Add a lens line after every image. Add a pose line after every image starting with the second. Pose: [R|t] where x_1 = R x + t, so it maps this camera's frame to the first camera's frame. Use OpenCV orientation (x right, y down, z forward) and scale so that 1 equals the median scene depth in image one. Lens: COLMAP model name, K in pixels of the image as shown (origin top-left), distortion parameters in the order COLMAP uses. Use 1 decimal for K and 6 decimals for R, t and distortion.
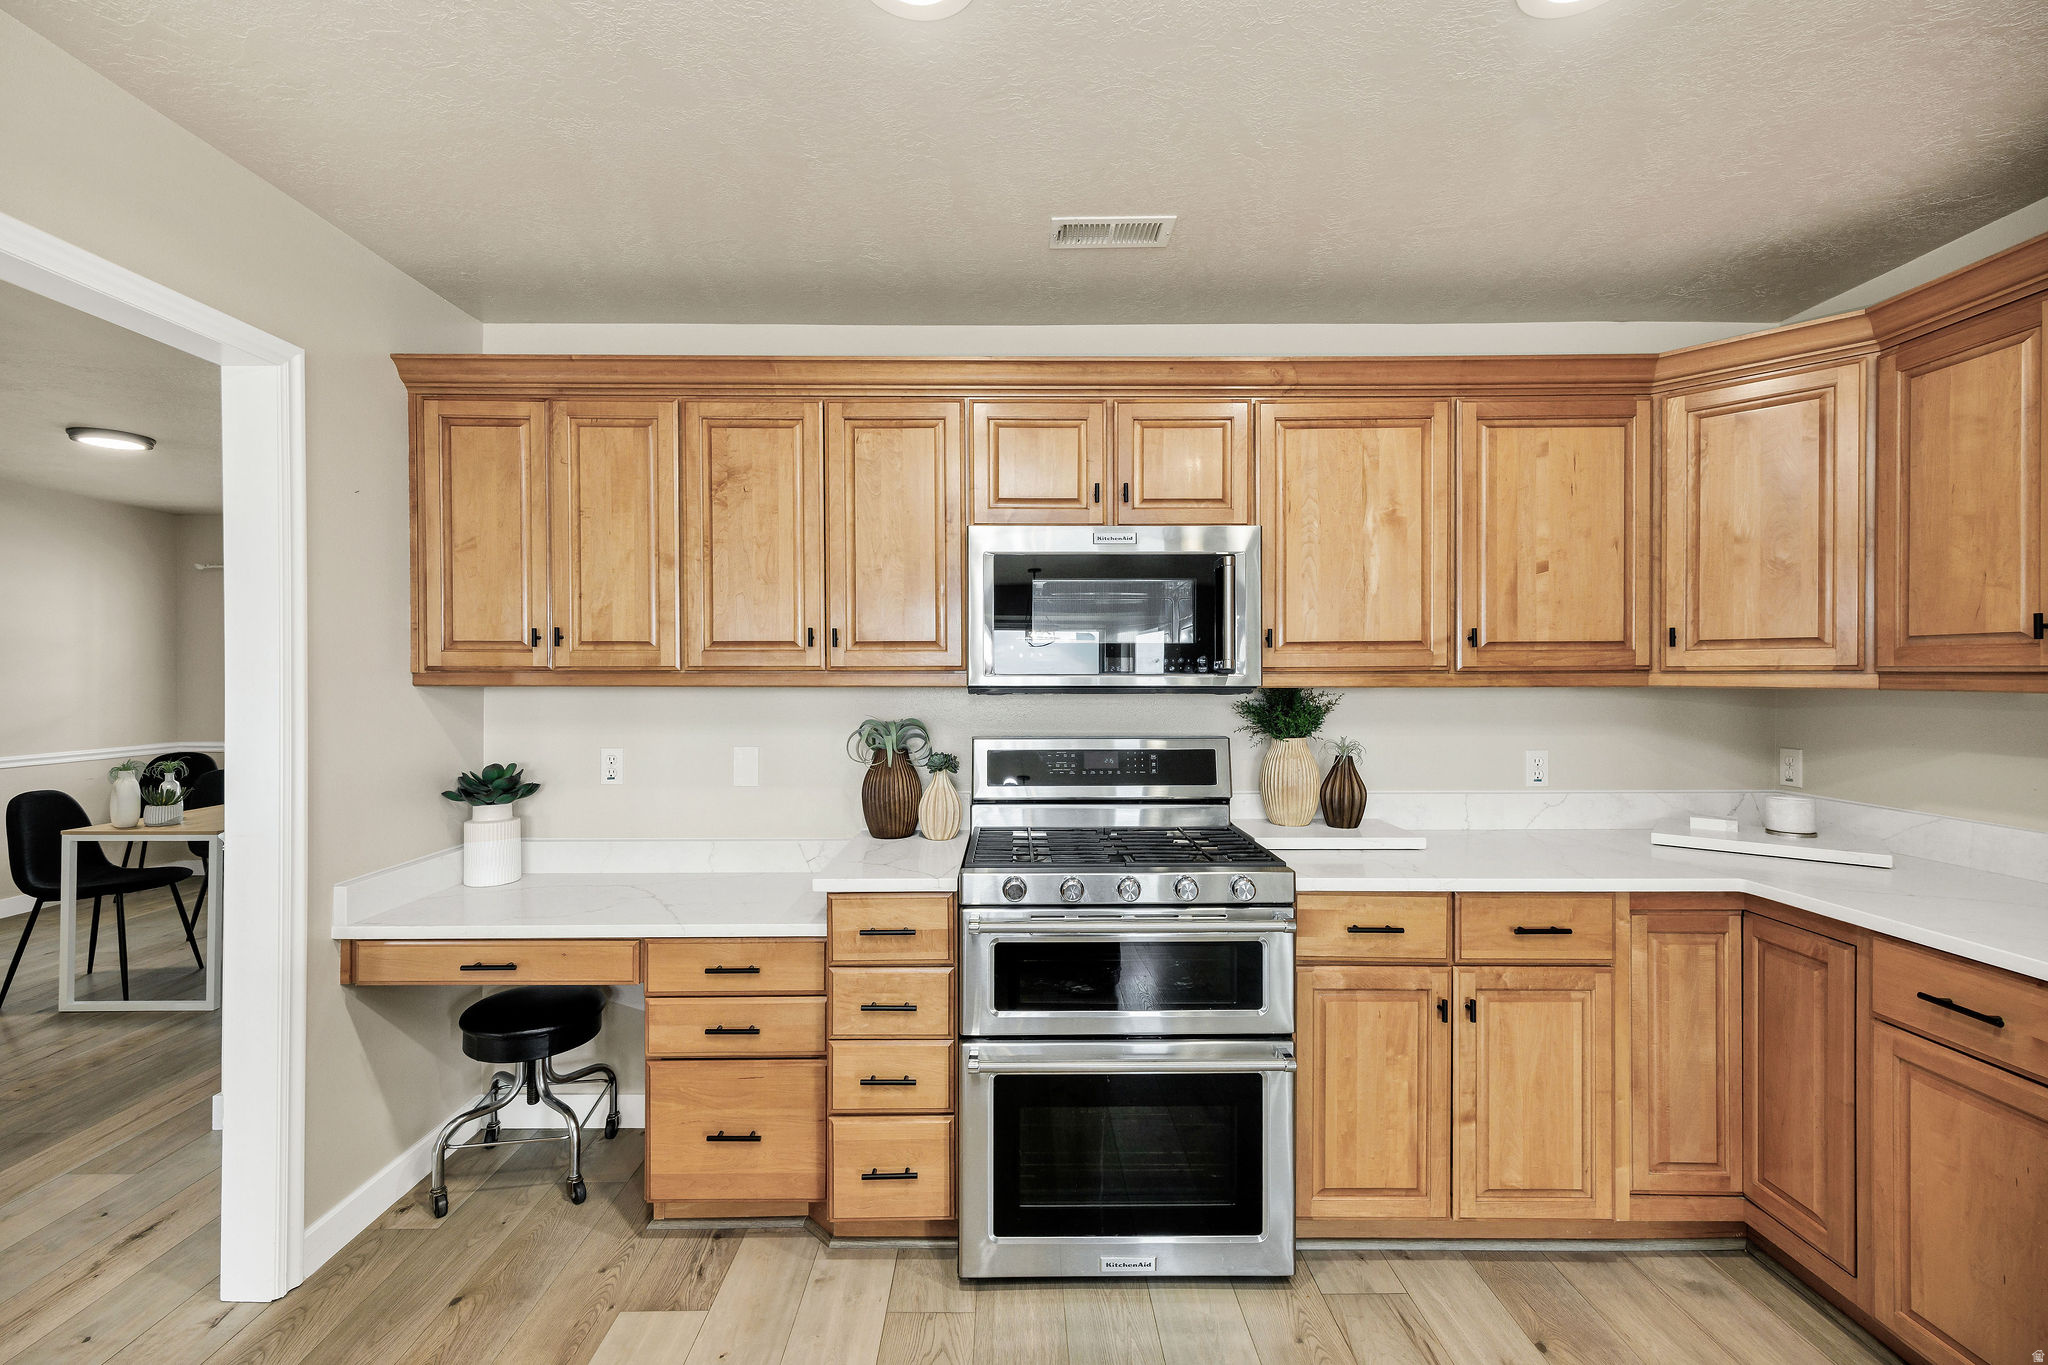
lens RADIAL K [[838.0, 0, 993.3], [0, 838.0, 681.4], [0, 0, 1]] dist [0.016086, -0.005647]
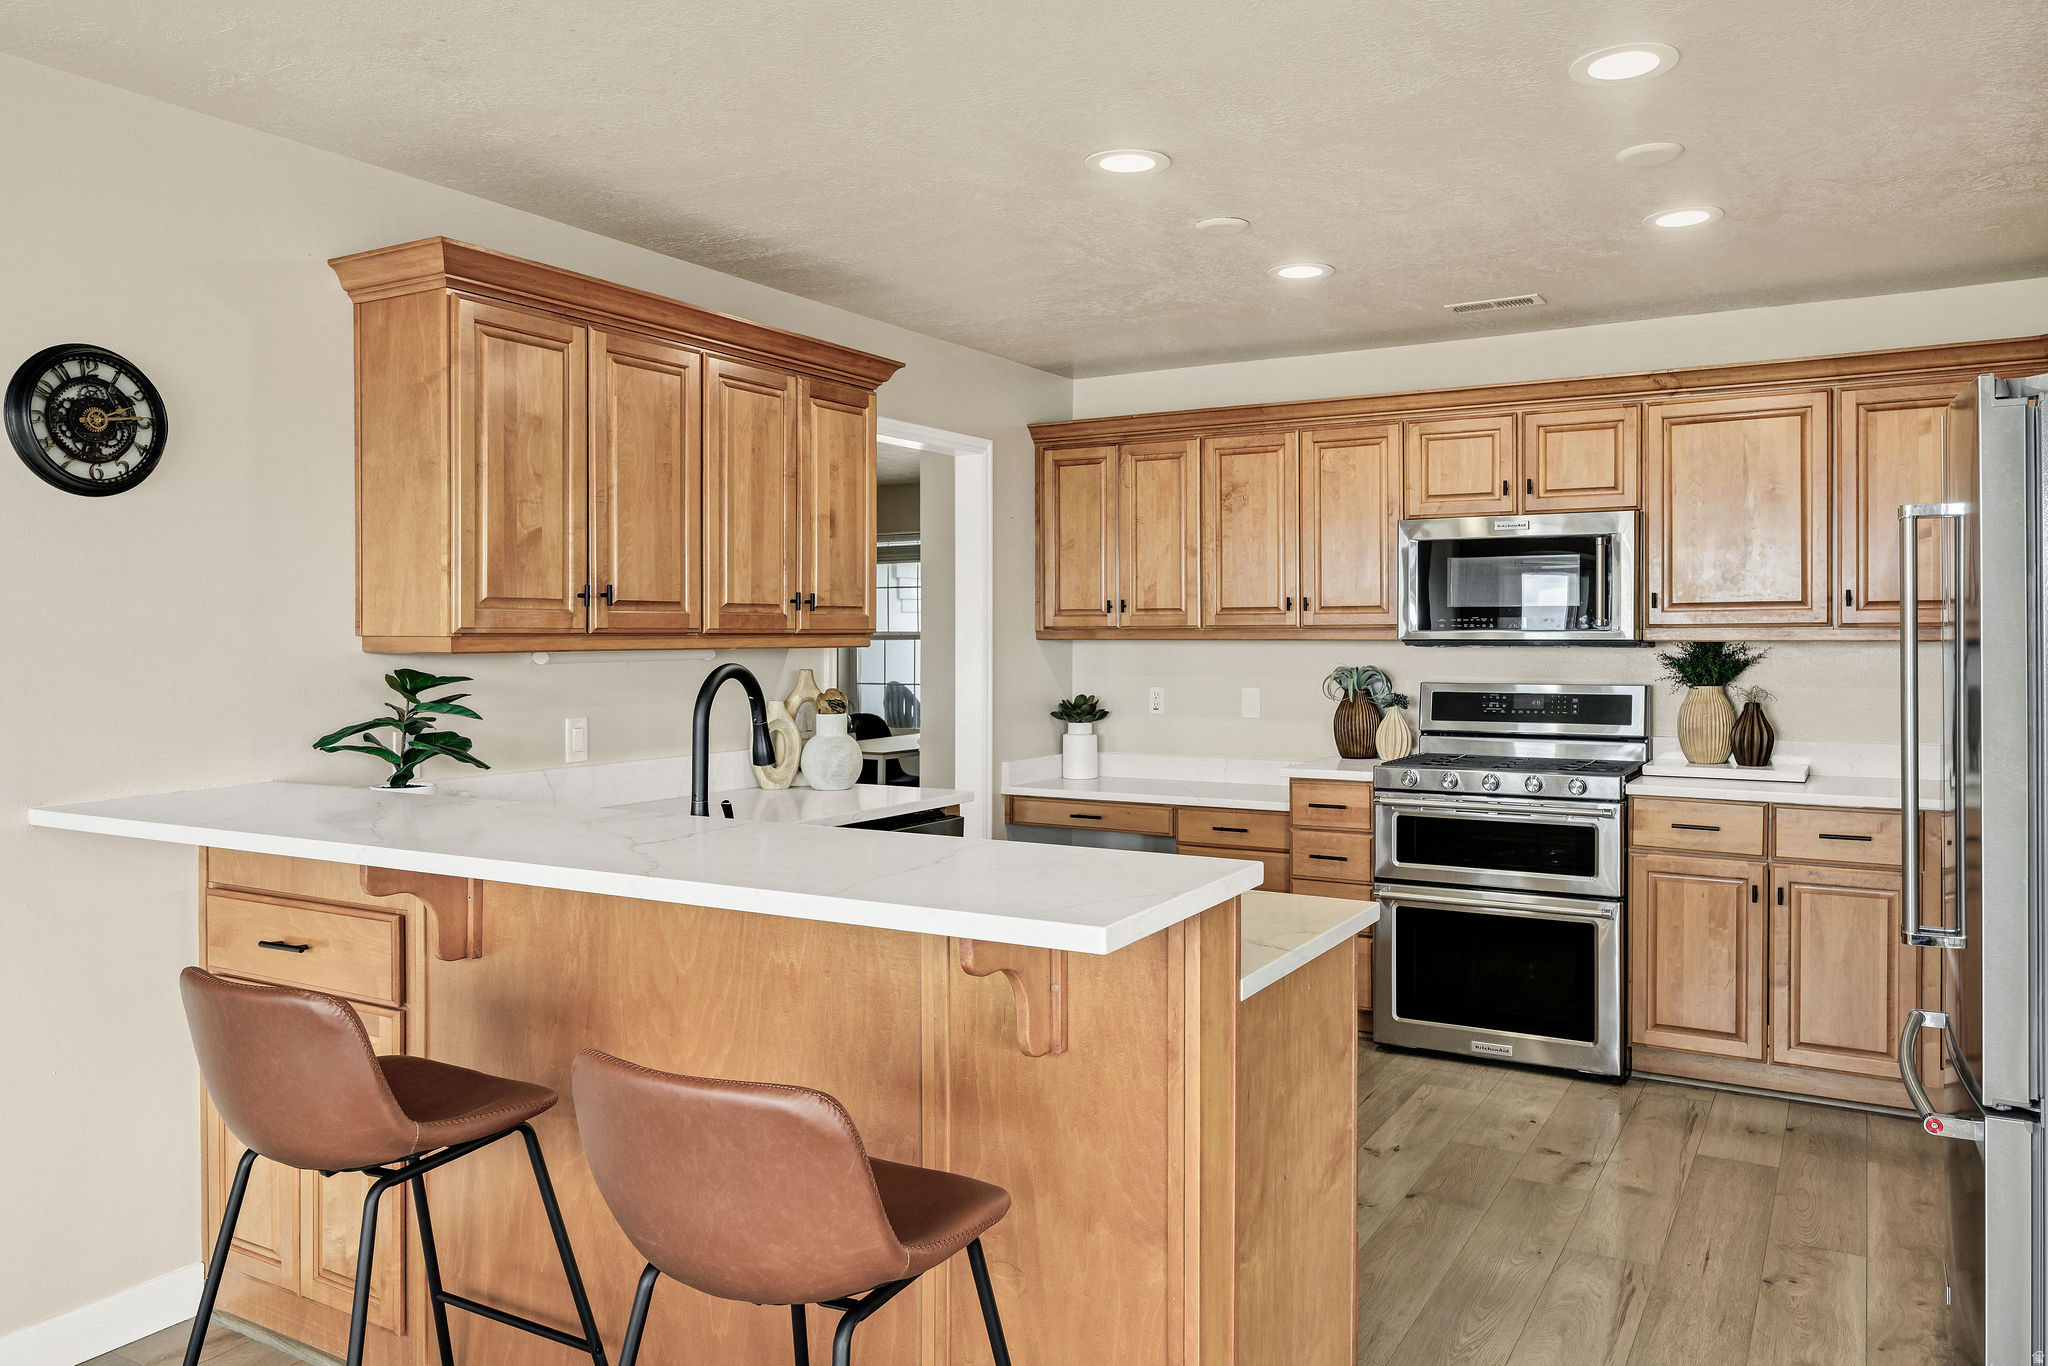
lens RADIAL K [[1356.6, 0, 1027.3], [0, 1356.6, 639.2], [0, 0, 1]] dist [0.005187, 0.000714]
pose [[0.868196, 0.000746, -0.496221, 0.509242], [-0.001669, 0.999998, -0.001417, 0.008490], [0.496219, 0.002059, 0.868195, -1.131881]]
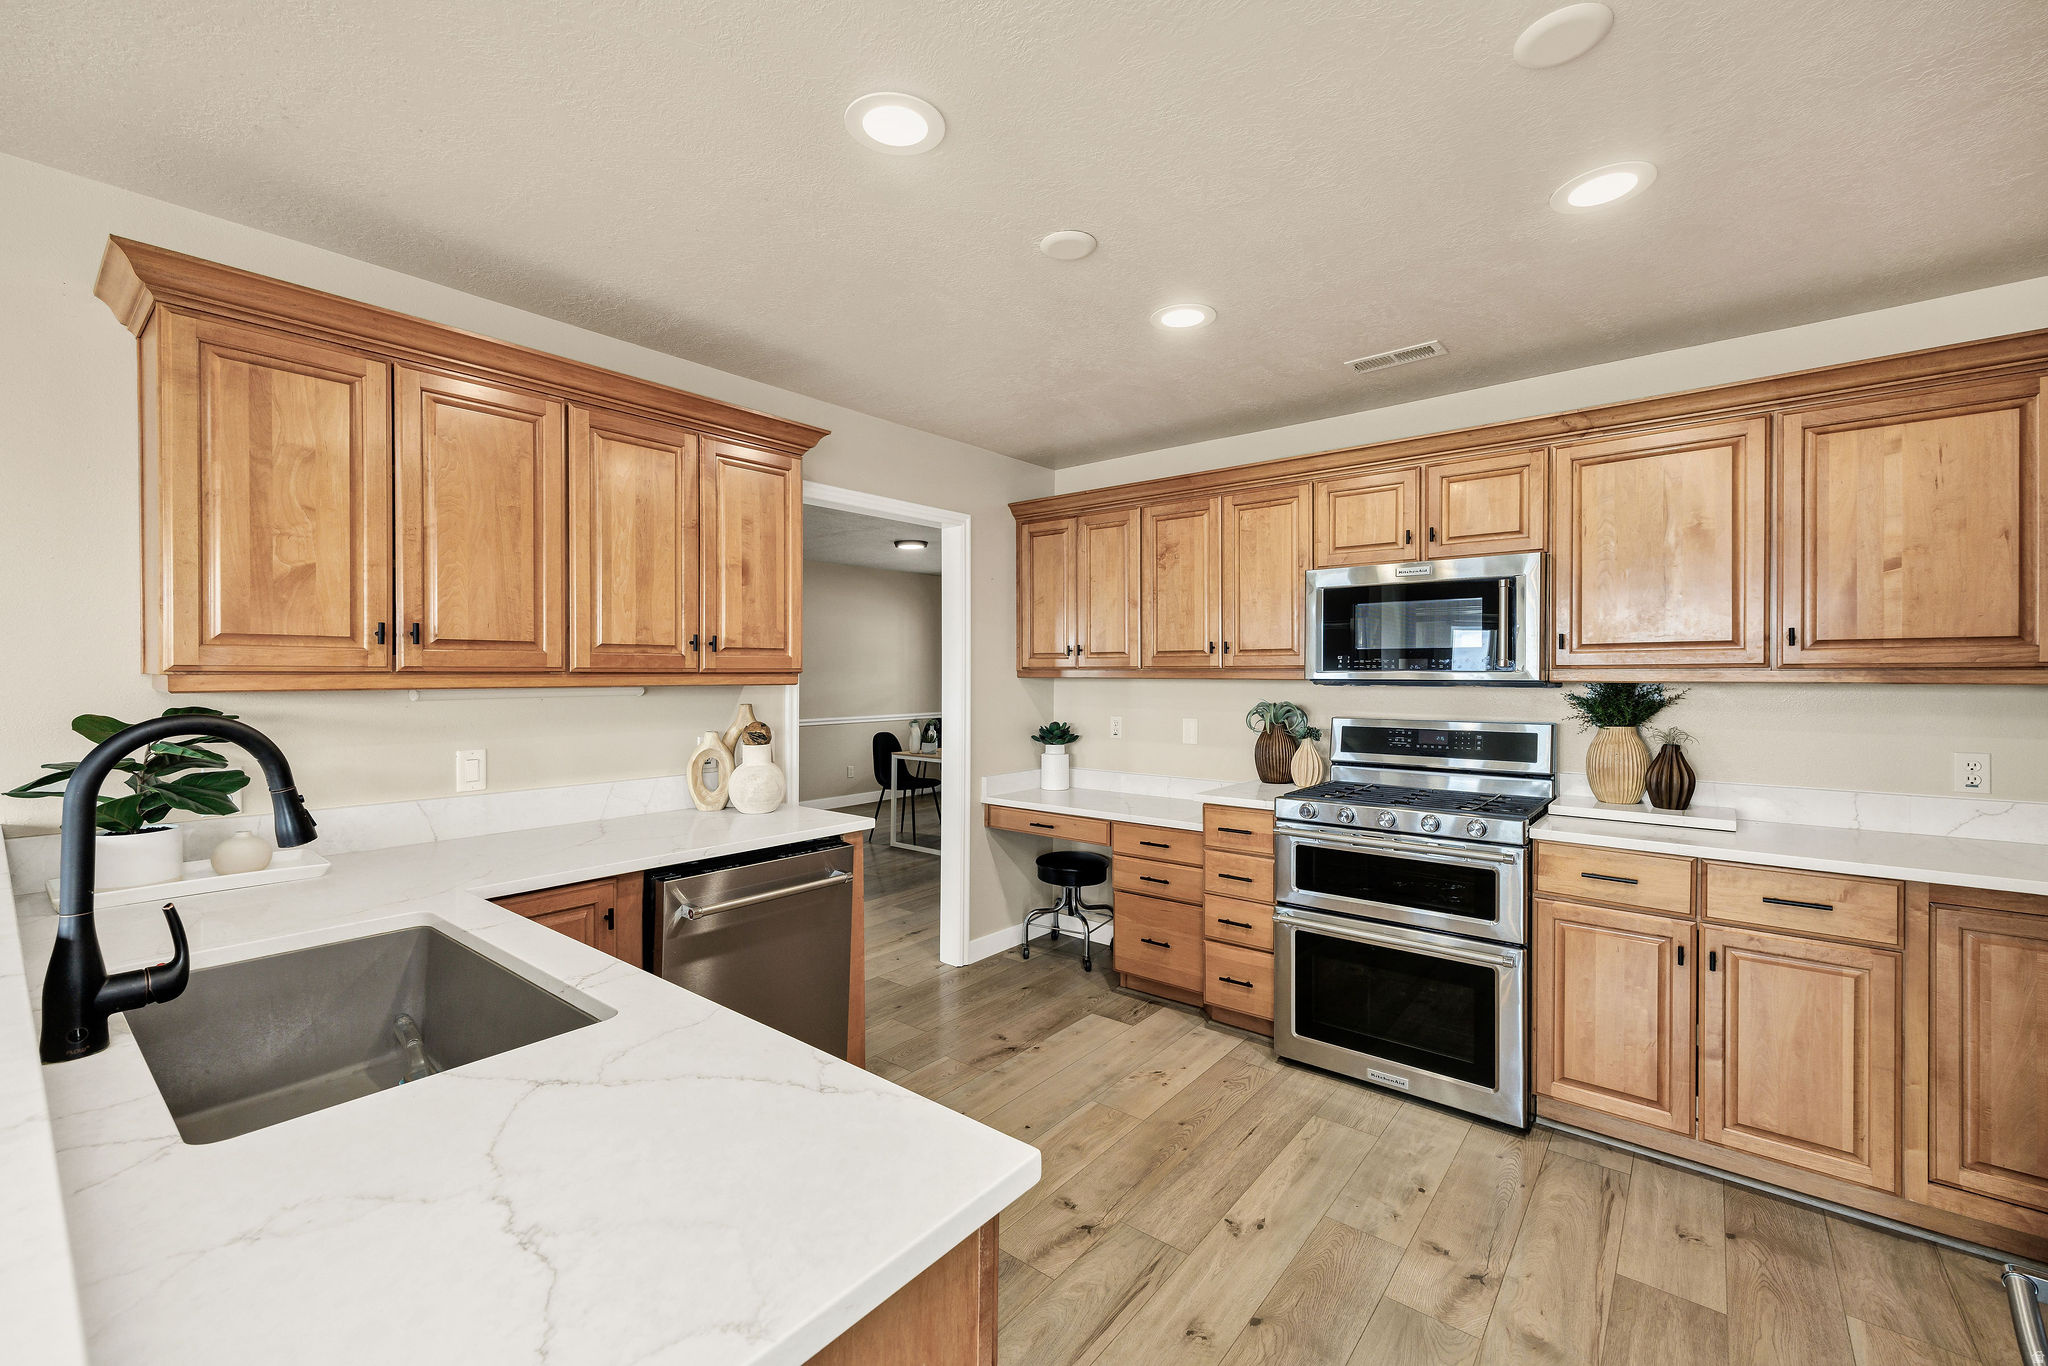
lens RADIAL K [[802.7, 0, 1021.5], [0, 802.7, 675.3], [0, 0, 1]] dist [0.008254, -0.000080]
pose [[0.781076, 0.003057, -0.624429, 0.441101], [-0.004766, 0.999988, -0.001065, 0.002451], [0.624418, 0.003808, 0.781081, -0.394943]]
